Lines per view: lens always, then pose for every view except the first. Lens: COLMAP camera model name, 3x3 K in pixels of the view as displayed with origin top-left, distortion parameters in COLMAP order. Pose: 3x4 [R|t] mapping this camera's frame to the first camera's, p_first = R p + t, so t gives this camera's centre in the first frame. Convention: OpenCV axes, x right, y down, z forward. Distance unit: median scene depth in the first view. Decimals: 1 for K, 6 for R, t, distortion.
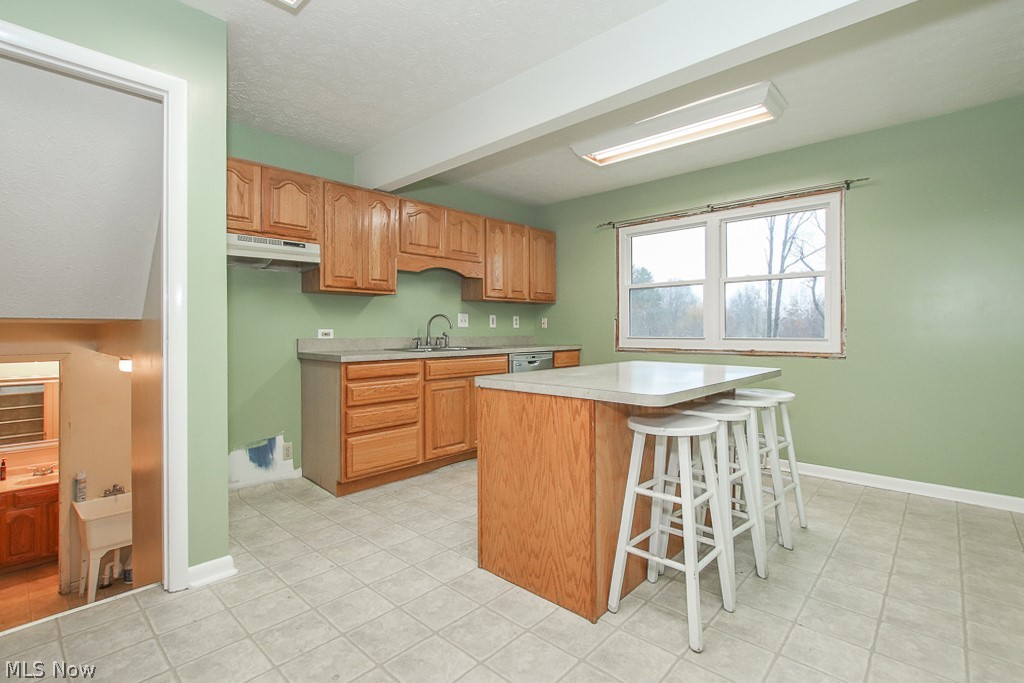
lens RADIAL K [[474.5, 0, 510.2], [0, 474.5, 326.5], [0, 0, 1]] dist [-0.000484, 0.000539]
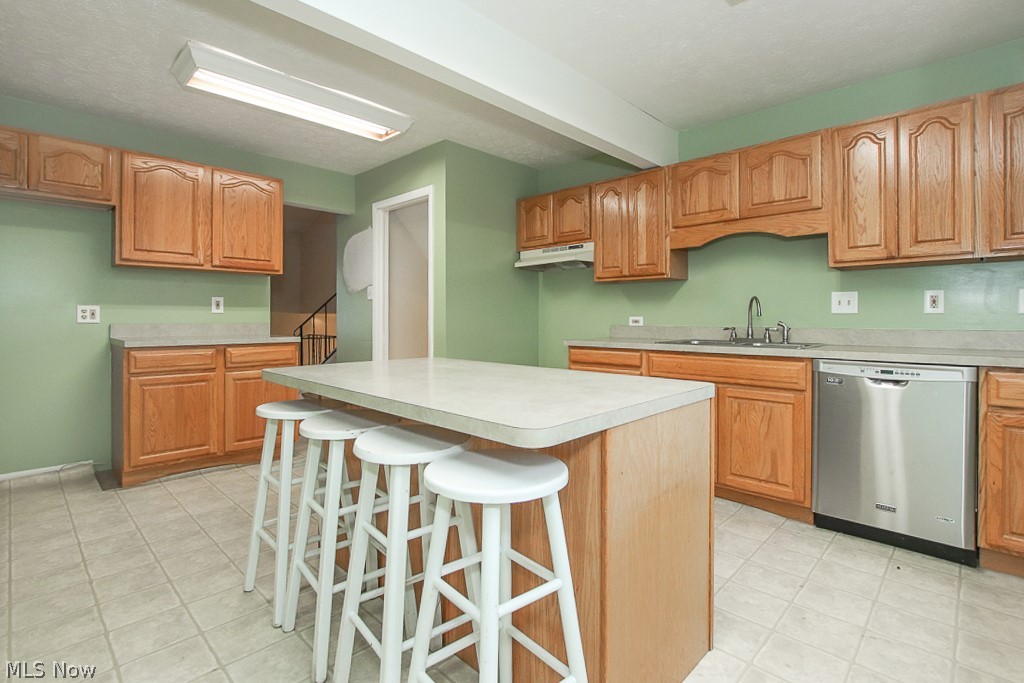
lens RADIAL K [[487.9, 0, 510.9], [0, 487.9, 334.9], [0, 0, 1]] dist [0.001256, -0.000090]
pose [[-0.024400, 0.036426, -0.999038, 0.751234], [0.005099, 0.999327, 0.036312, 0.005412], [0.999689, -0.004208, -0.024570, 0.807371]]
